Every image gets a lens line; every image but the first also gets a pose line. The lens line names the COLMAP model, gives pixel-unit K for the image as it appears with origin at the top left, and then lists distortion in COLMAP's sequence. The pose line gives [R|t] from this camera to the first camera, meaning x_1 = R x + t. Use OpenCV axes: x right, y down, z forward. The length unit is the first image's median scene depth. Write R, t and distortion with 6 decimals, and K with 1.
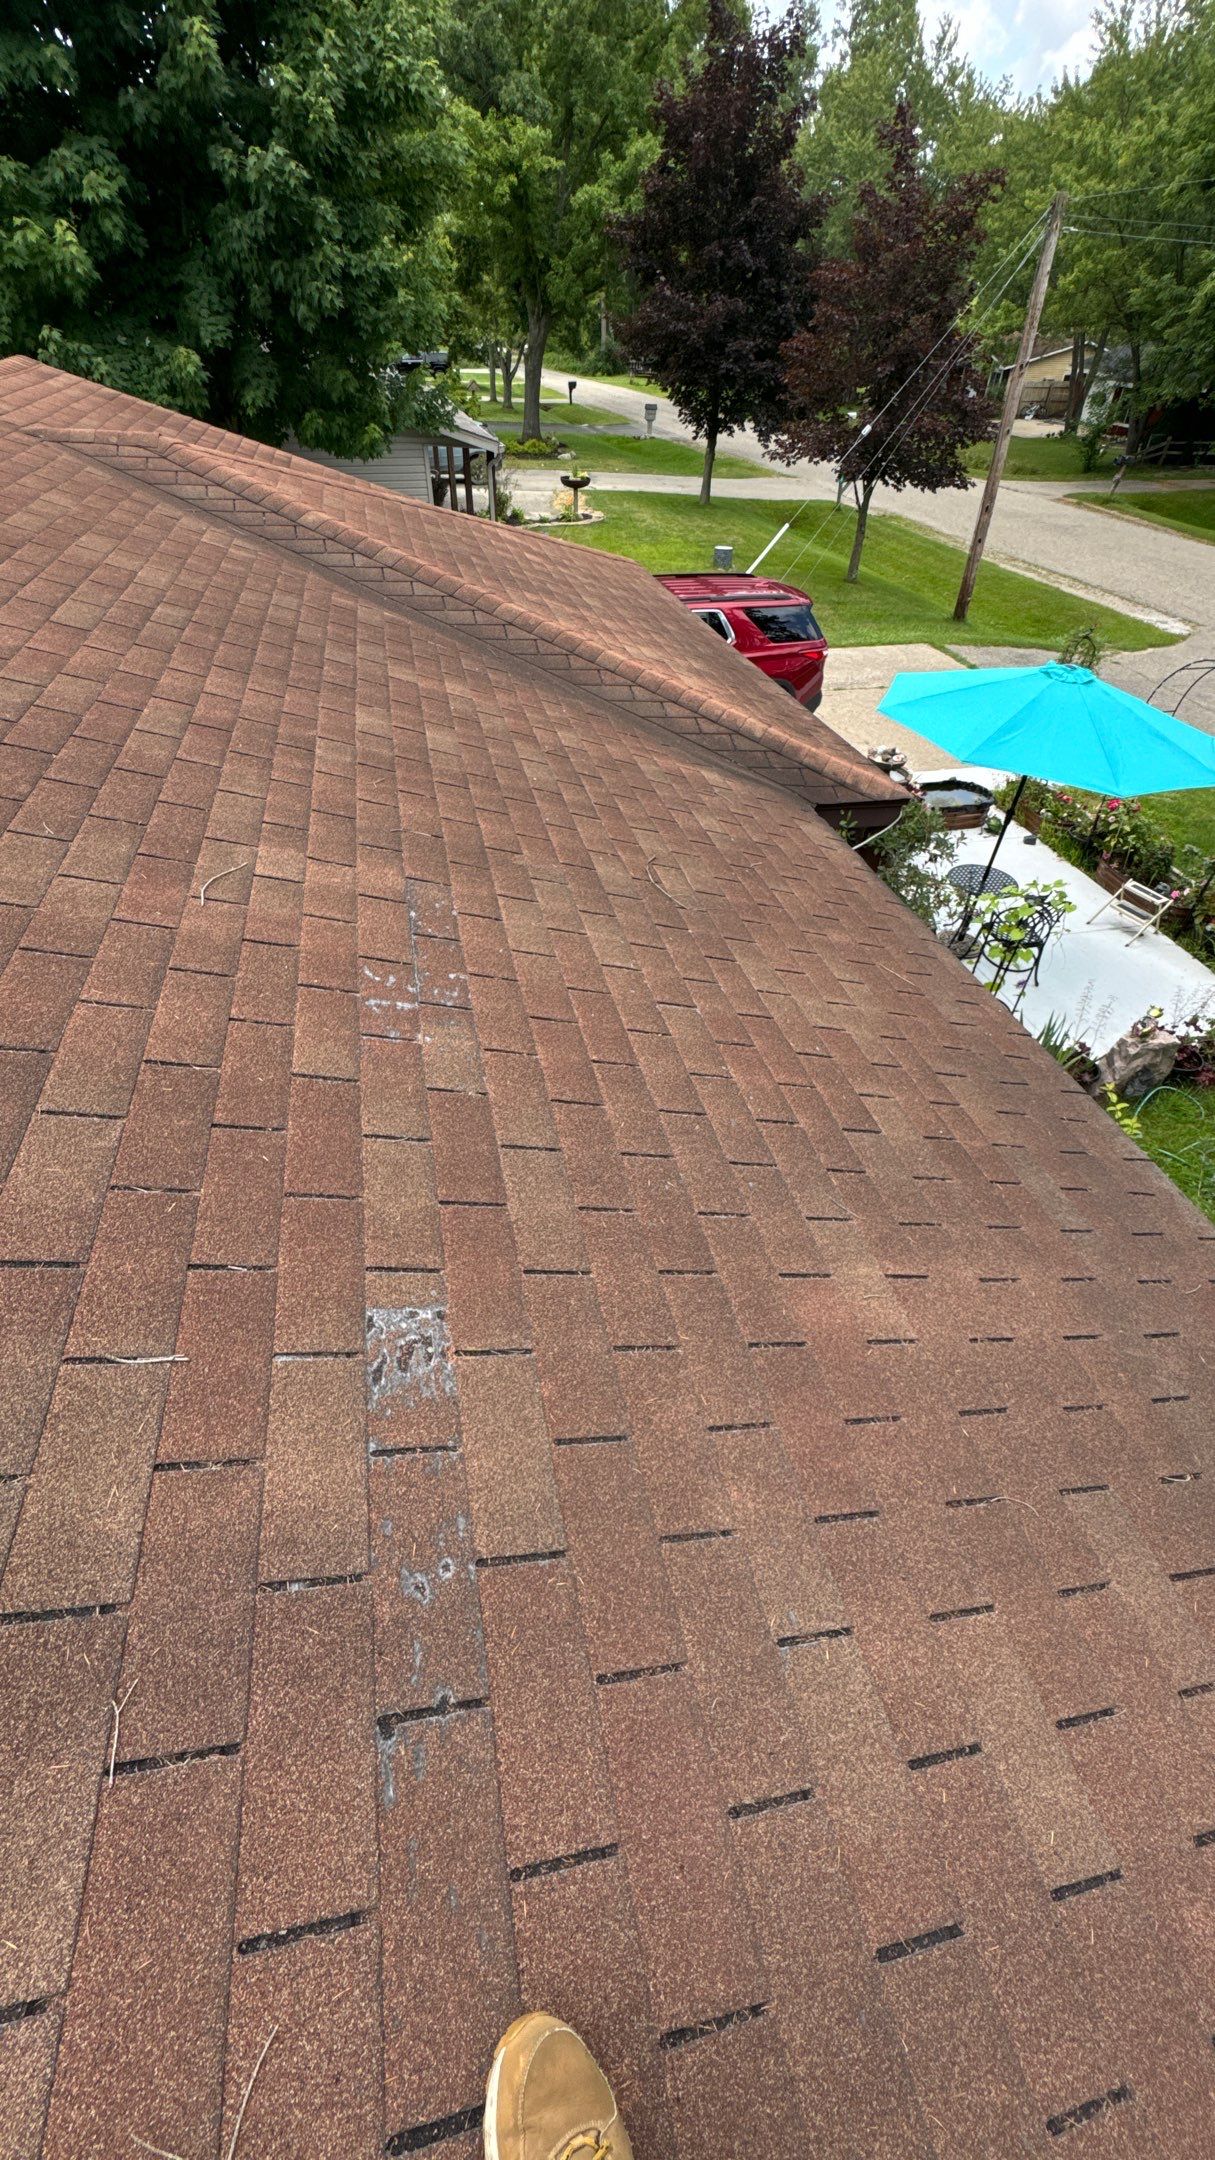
lens RADIAL K [[872.5, 0, 605.2], [0, 872.5, 1078.7], [0, 0, 1]] dist [-0.000178, 0.000581]
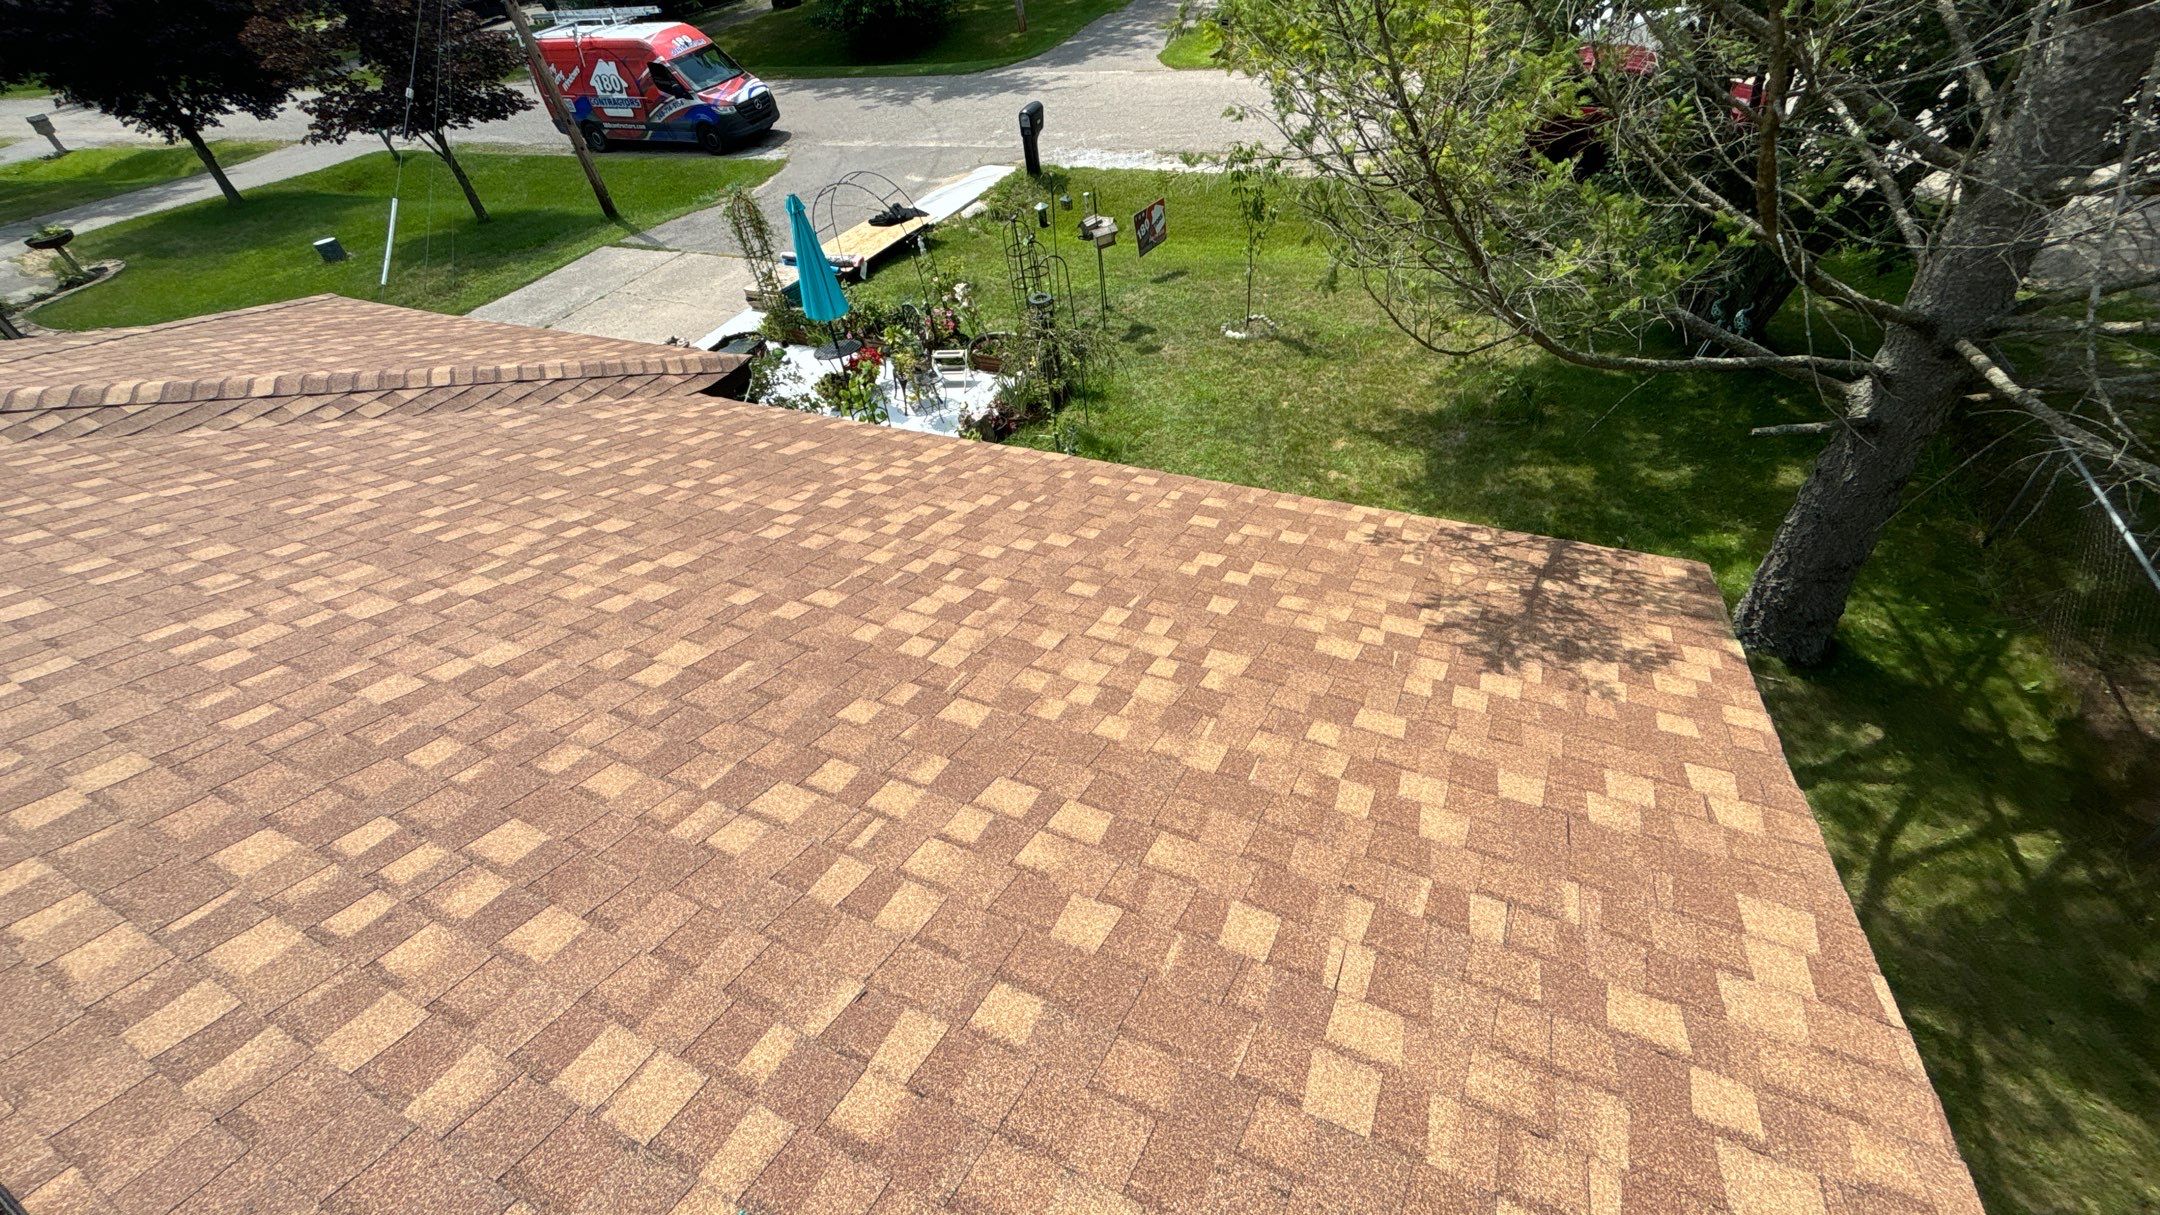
lens RADIAL K [[872.5, 0, 1085.0], [0, 872.5, 605.6], [0, 0, 1]] dist [-0.000178, 0.000581]
pose [[0.614563, -0.597761, 0.514775, -0.153211], [0.607427, 0.774932, 0.174681, 0.037837], [-0.503333, 0.205336, 0.839341, -0.205600]]
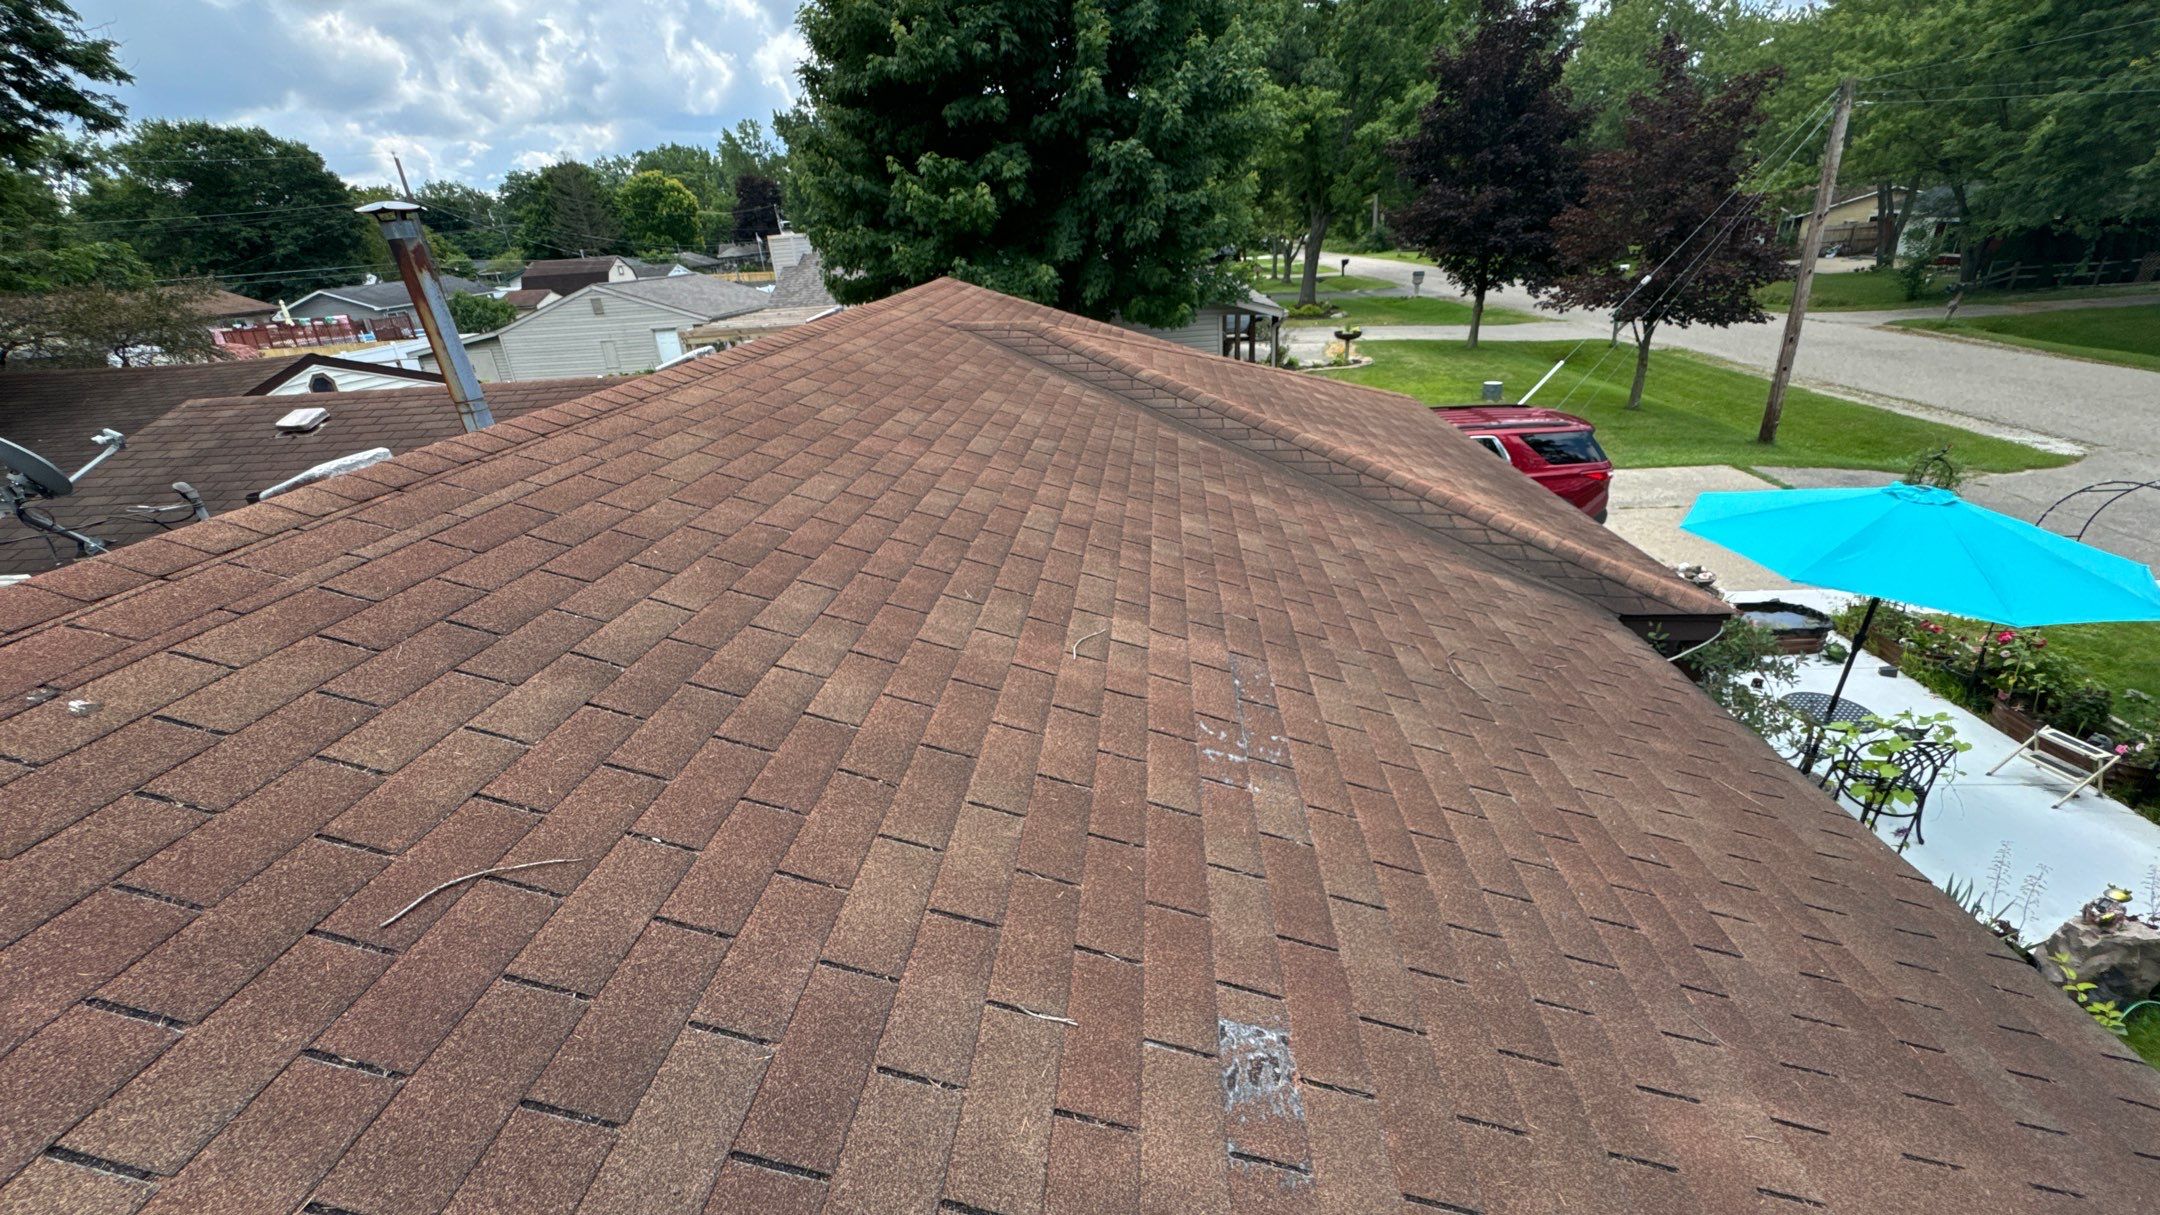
lens RADIAL K [[872.5, 0, 1080.2], [0, 872.5, 608.9], [0, 0, 1]] dist [-0.000178, 0.000581]
pose [[0.952428, 0.047282, -0.301075, -0.017813], [-0.134402, 0.951803, -0.275693, 0.013423], [0.273529, 0.303042, 0.912879, -0.025462]]
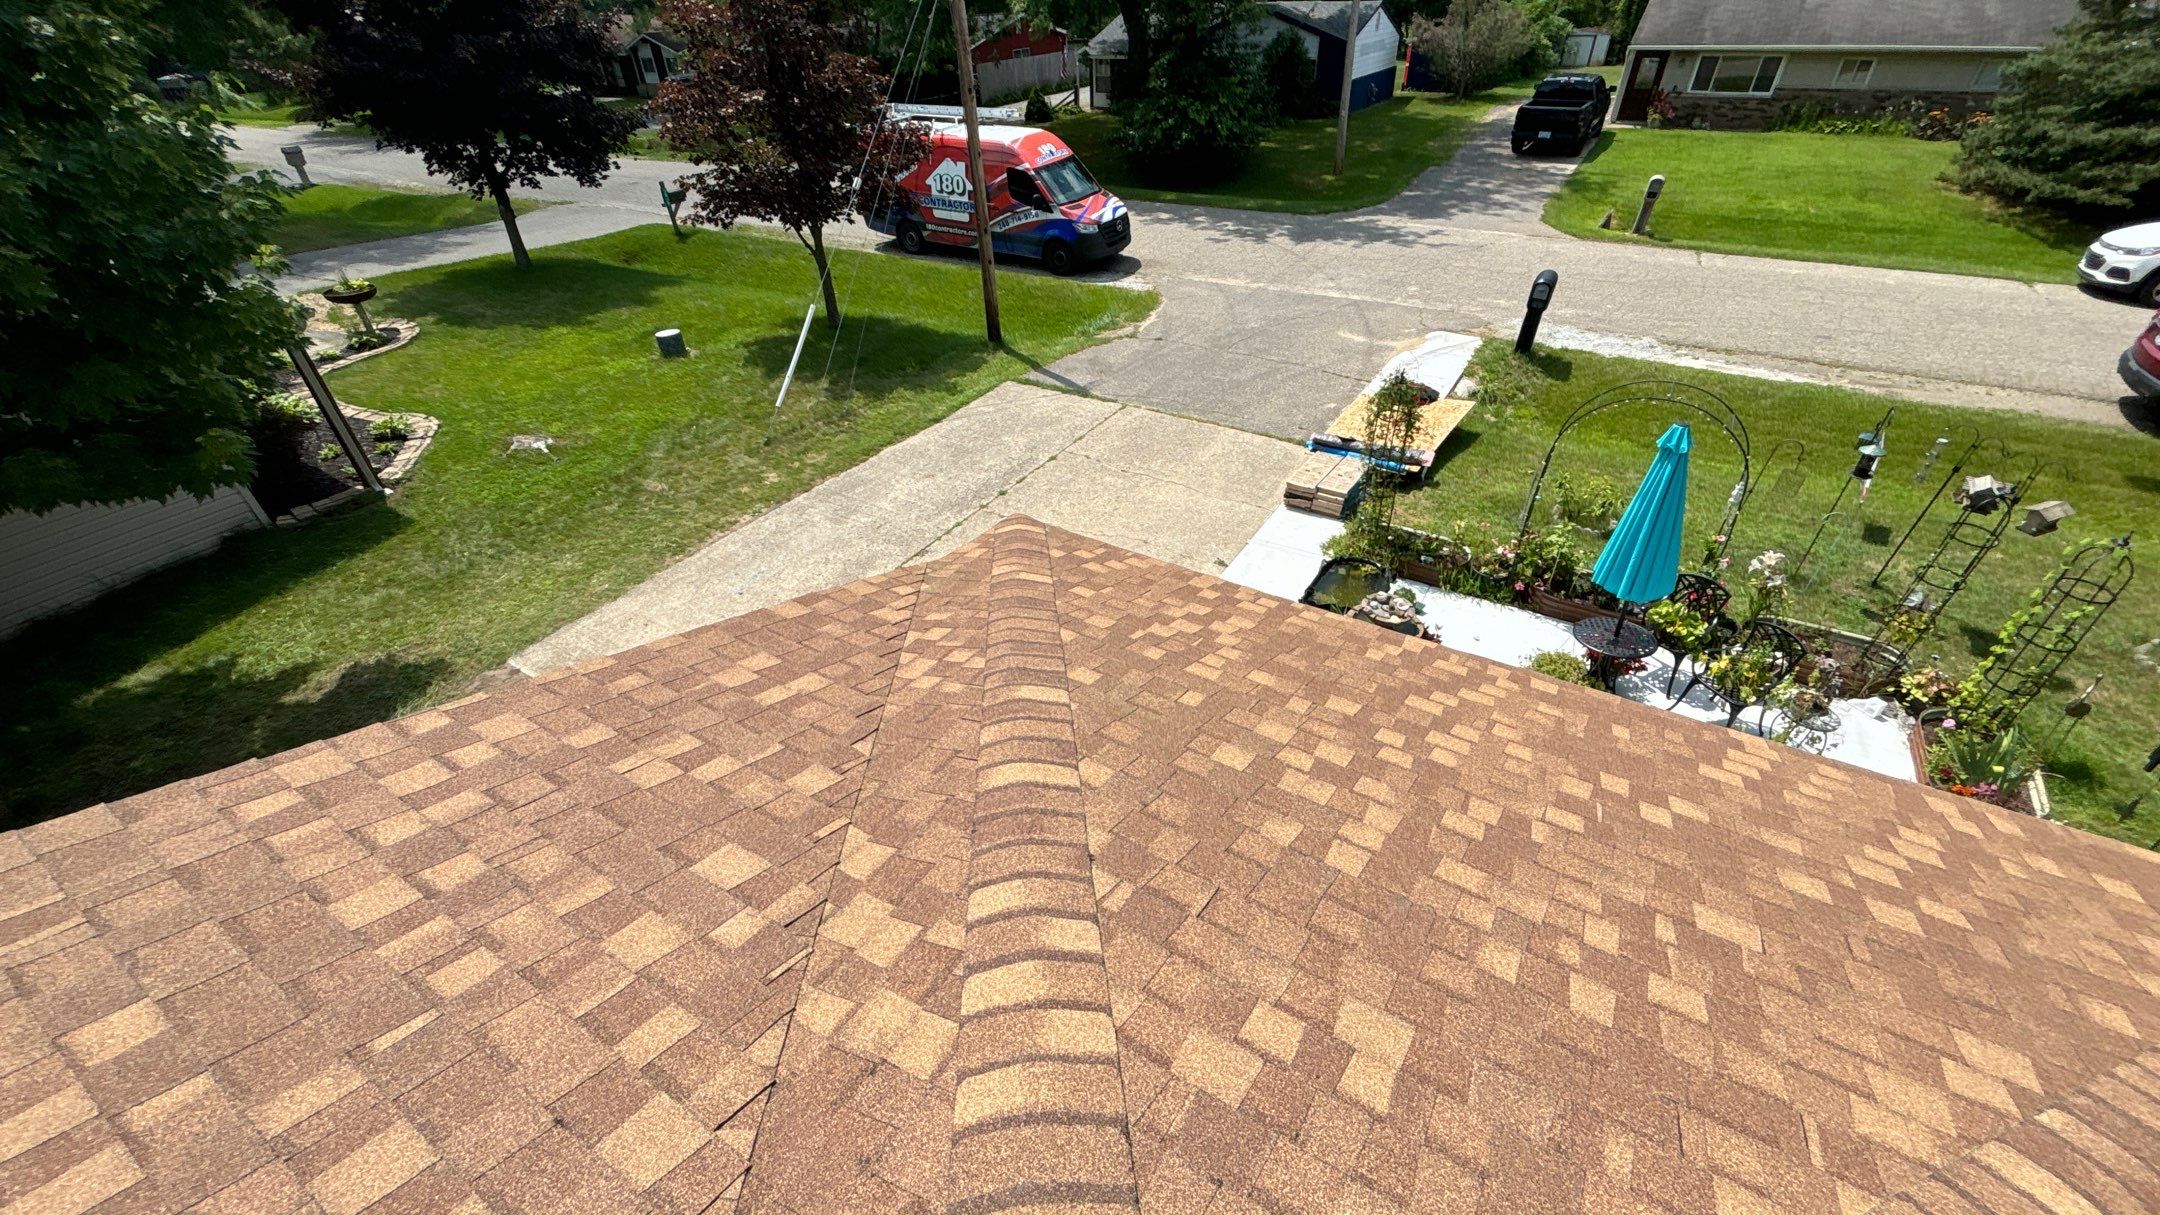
lens RADIAL K [[872.5, 0, 1084.4], [0, 872.5, 626.4], [0, 0, 1]] dist [-0.000178, 0.000581]
pose [[0.703238, -0.464406, 0.538315, -0.288257], [0.505867, 0.858884, 0.080113, -0.523645], [-0.499555, 0.215977, 0.838927, 0.443813]]
